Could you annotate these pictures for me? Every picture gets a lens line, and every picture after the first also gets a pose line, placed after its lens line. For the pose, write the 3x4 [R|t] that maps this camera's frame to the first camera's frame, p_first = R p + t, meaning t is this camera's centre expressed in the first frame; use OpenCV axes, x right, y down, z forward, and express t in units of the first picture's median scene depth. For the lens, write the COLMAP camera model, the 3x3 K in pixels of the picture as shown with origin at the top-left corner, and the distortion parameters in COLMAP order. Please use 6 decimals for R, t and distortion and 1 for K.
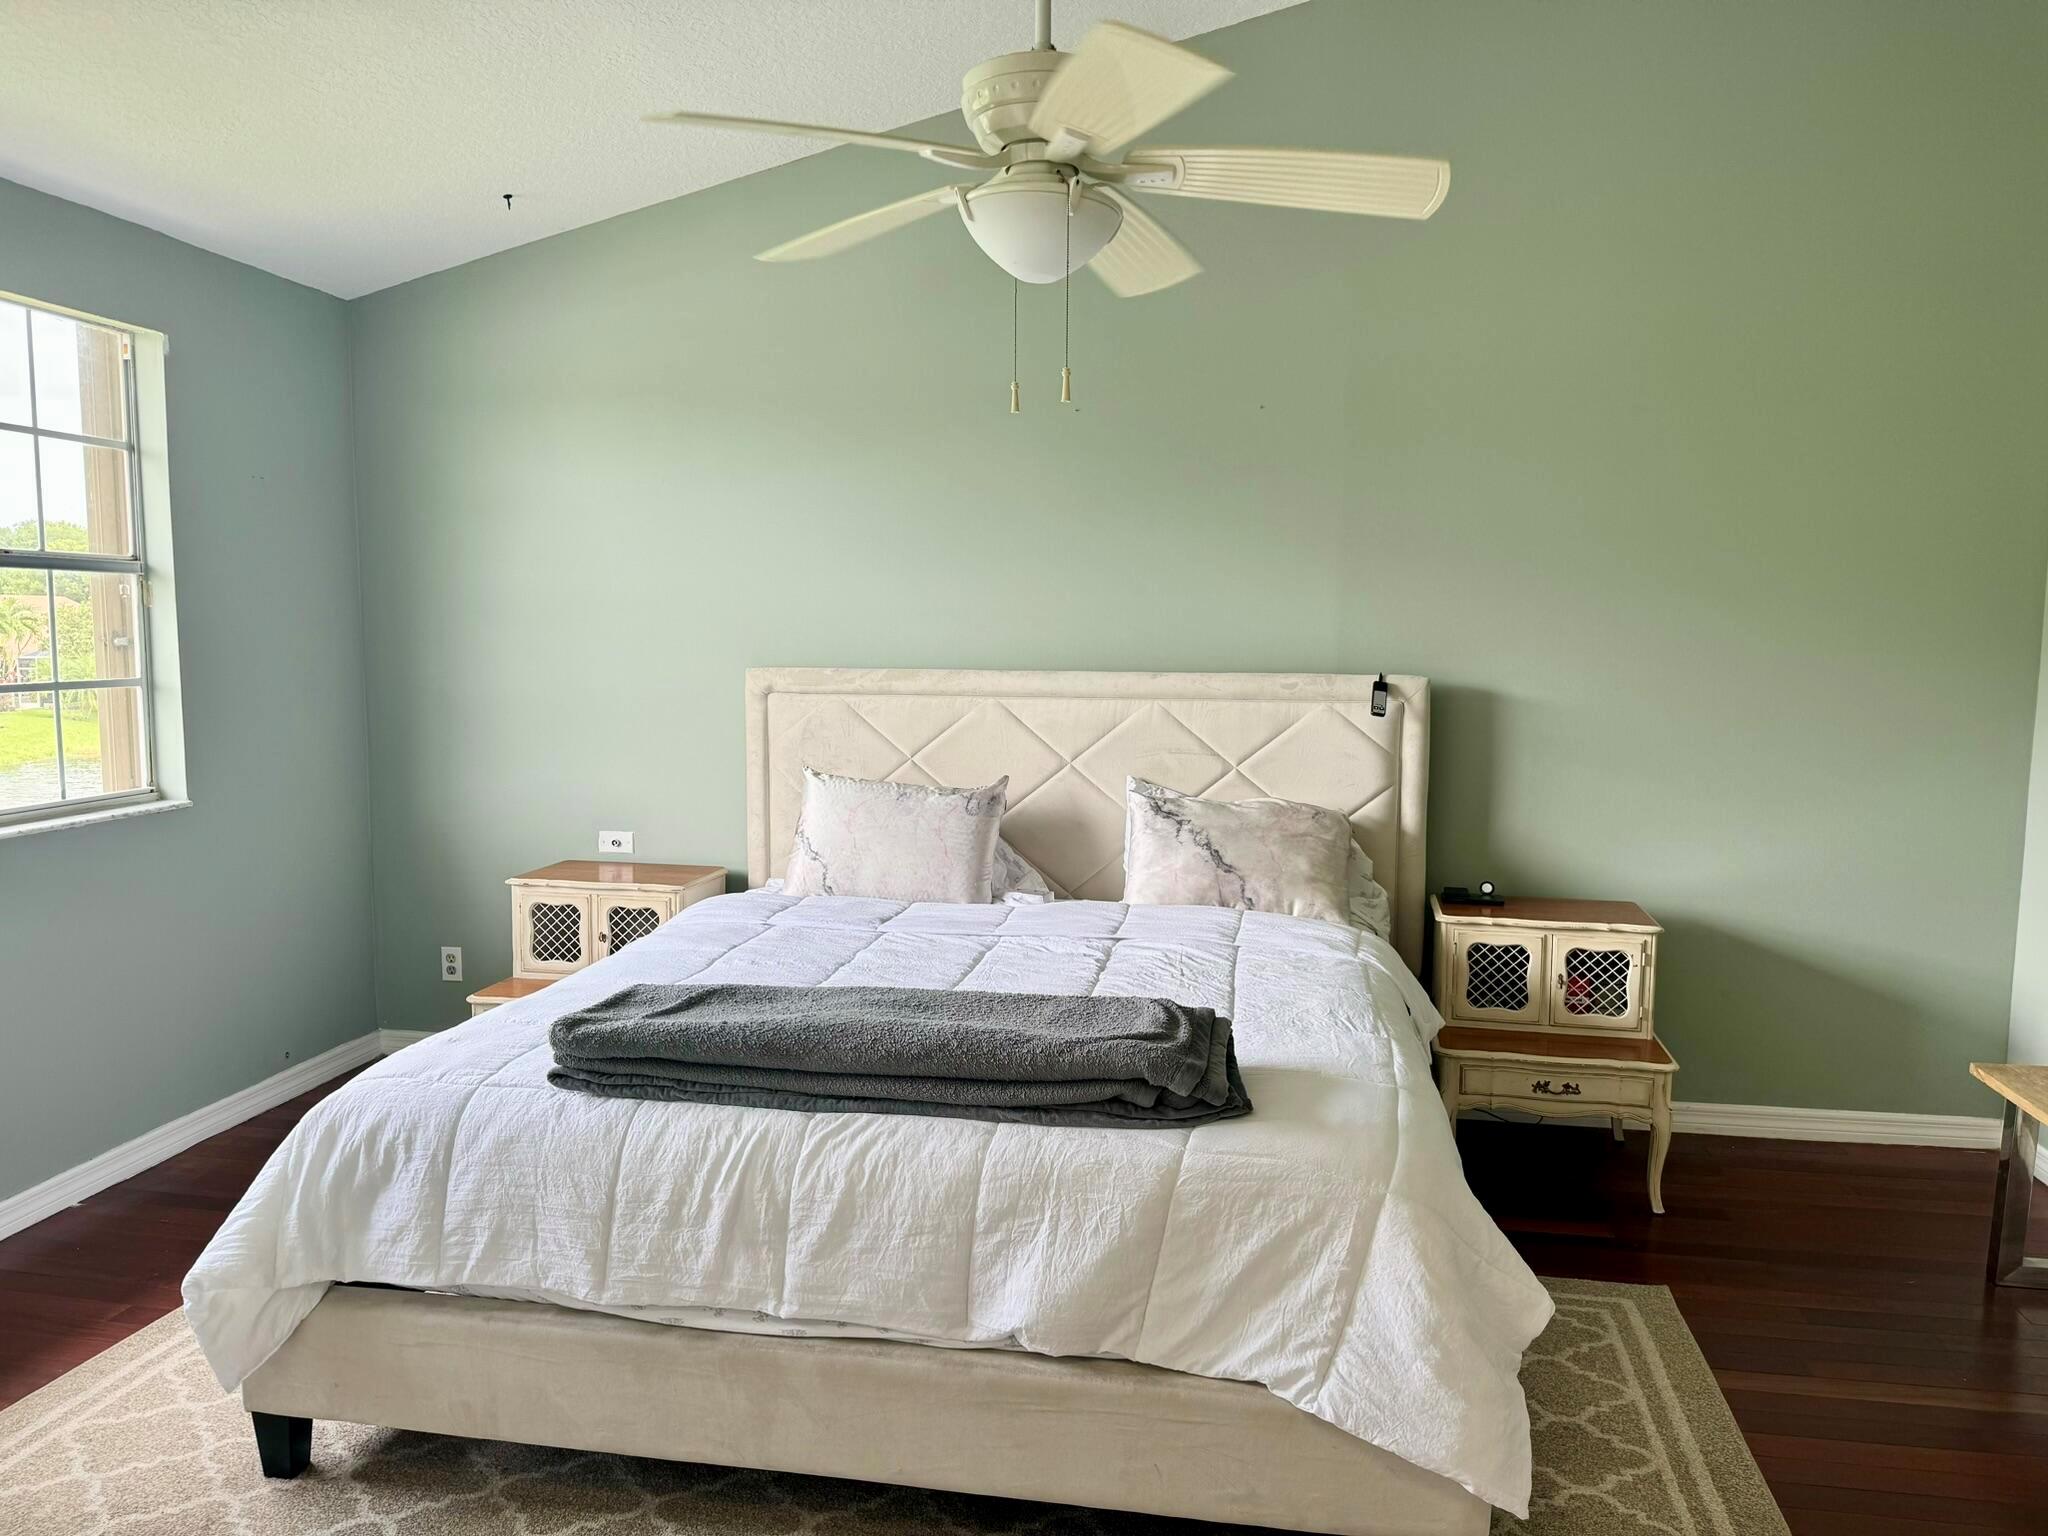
lens RADIAL K [[1437.0, 0, 998.1], [0, 1437.0, 724.9], [0, 0, 1]] dist [0.057004, -0.084330]
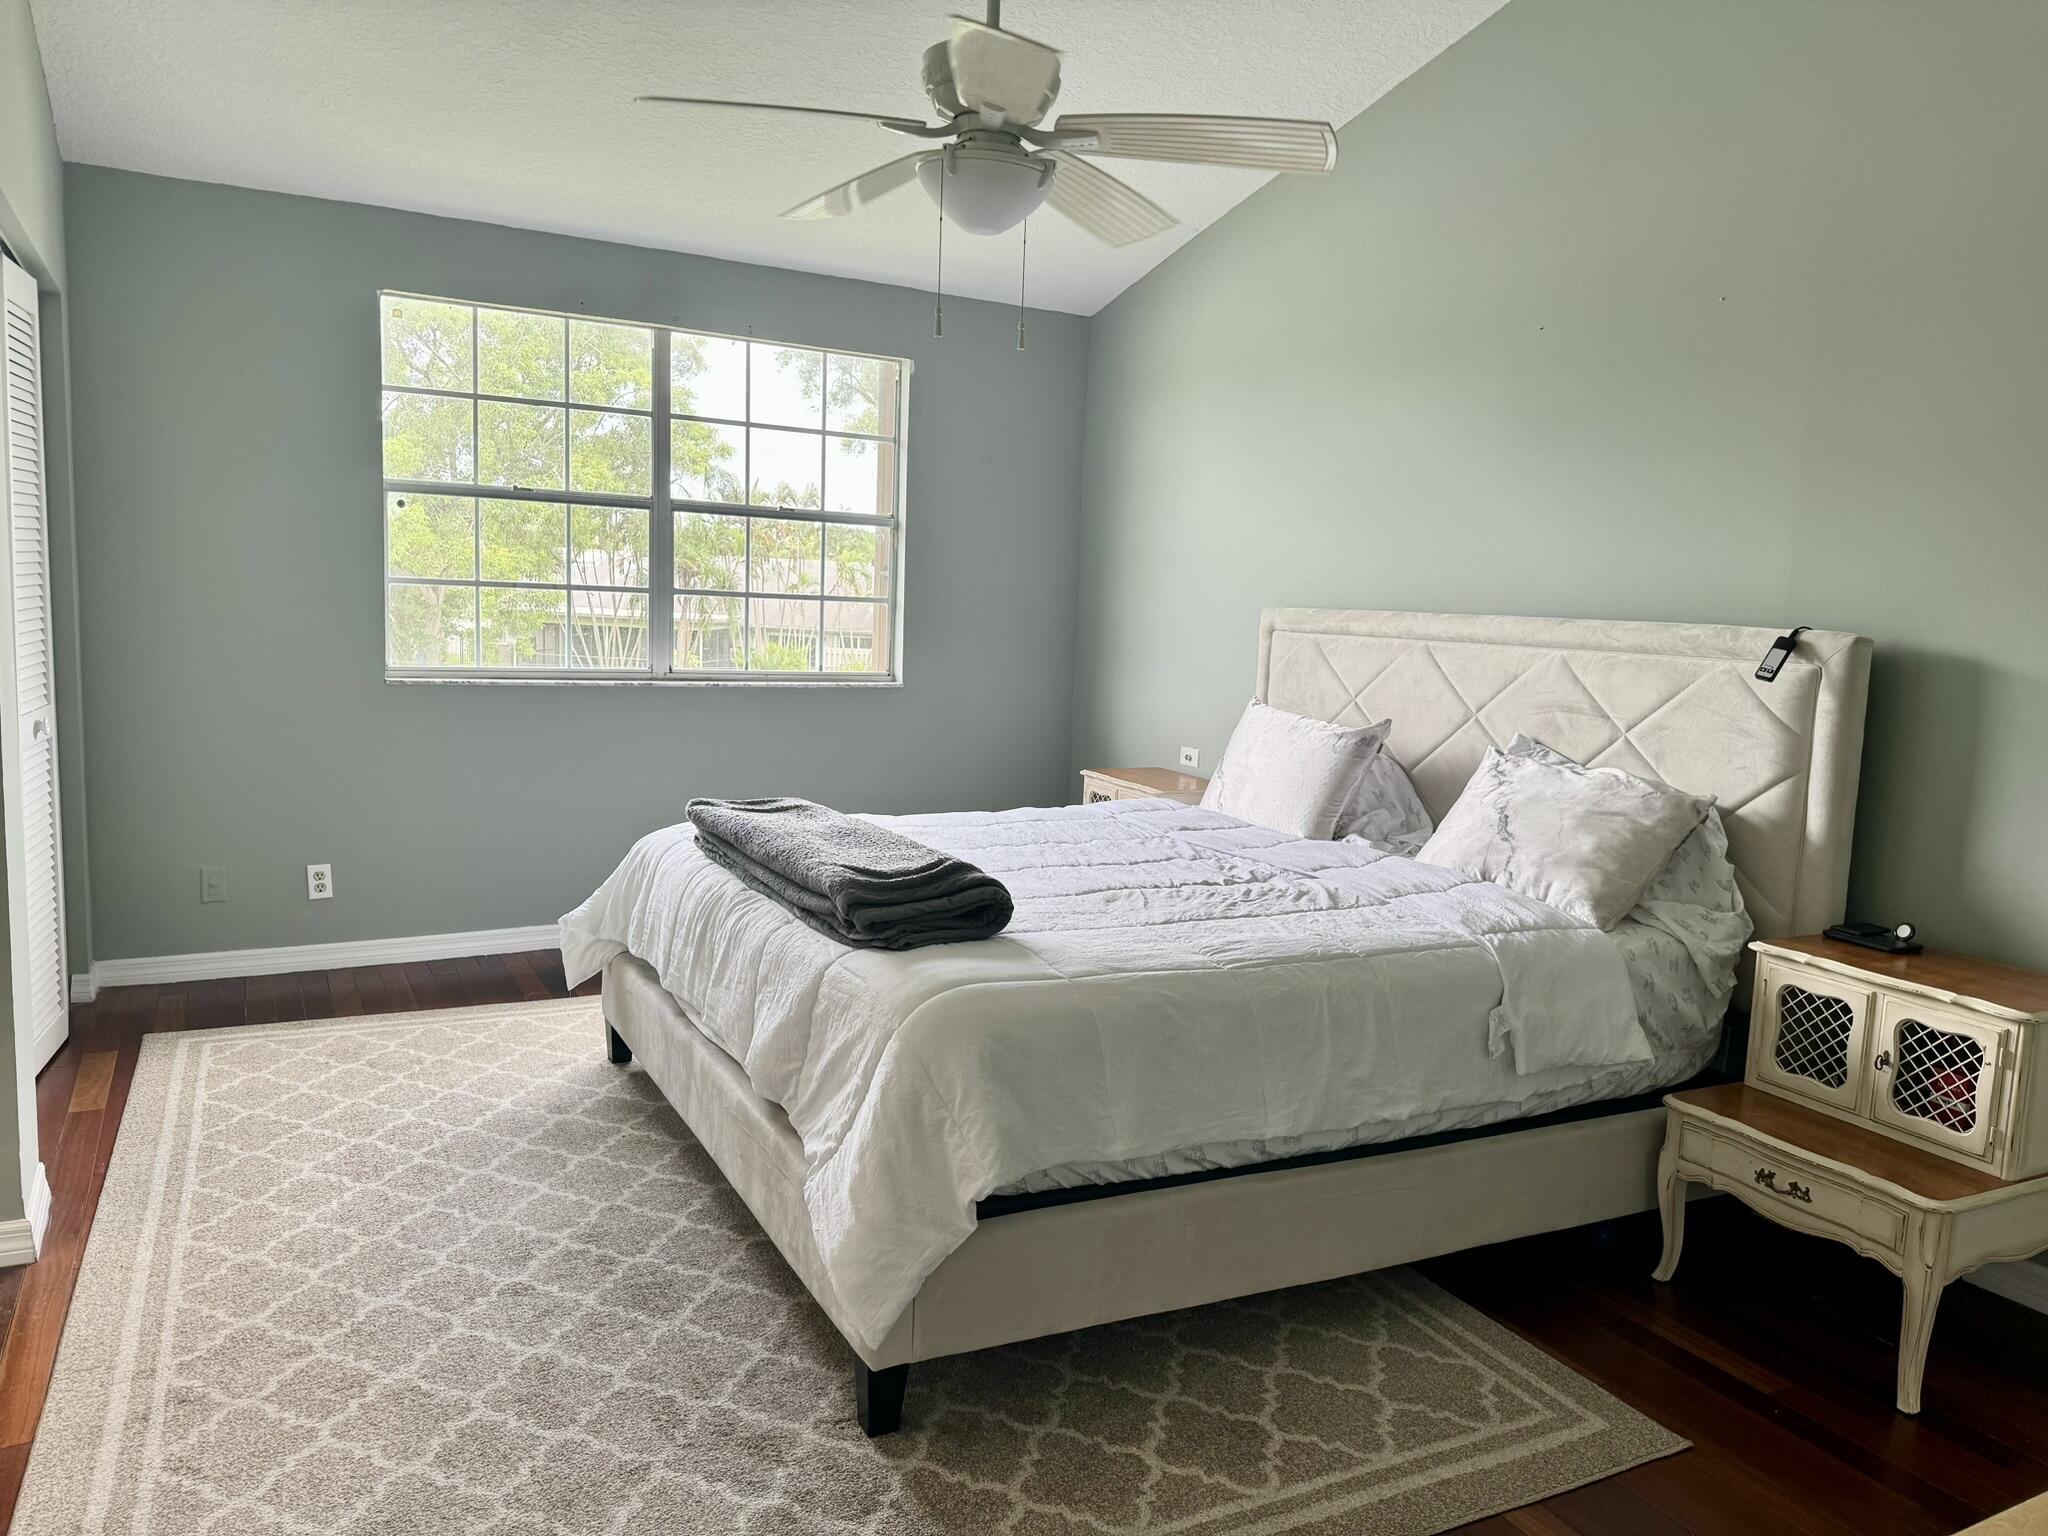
lens RADIAL K [[1437.0, 0, 998.1], [0, 1437.0, 724.9], [0, 0, 1]] dist [0.057004, -0.084330]
pose [[0.605049, 0.091188, -0.790949, 0.653837], [-0.088046, 0.994990, 0.047360, 0.017354], [0.791305, 0.040985, 0.610046, 0.210404]]
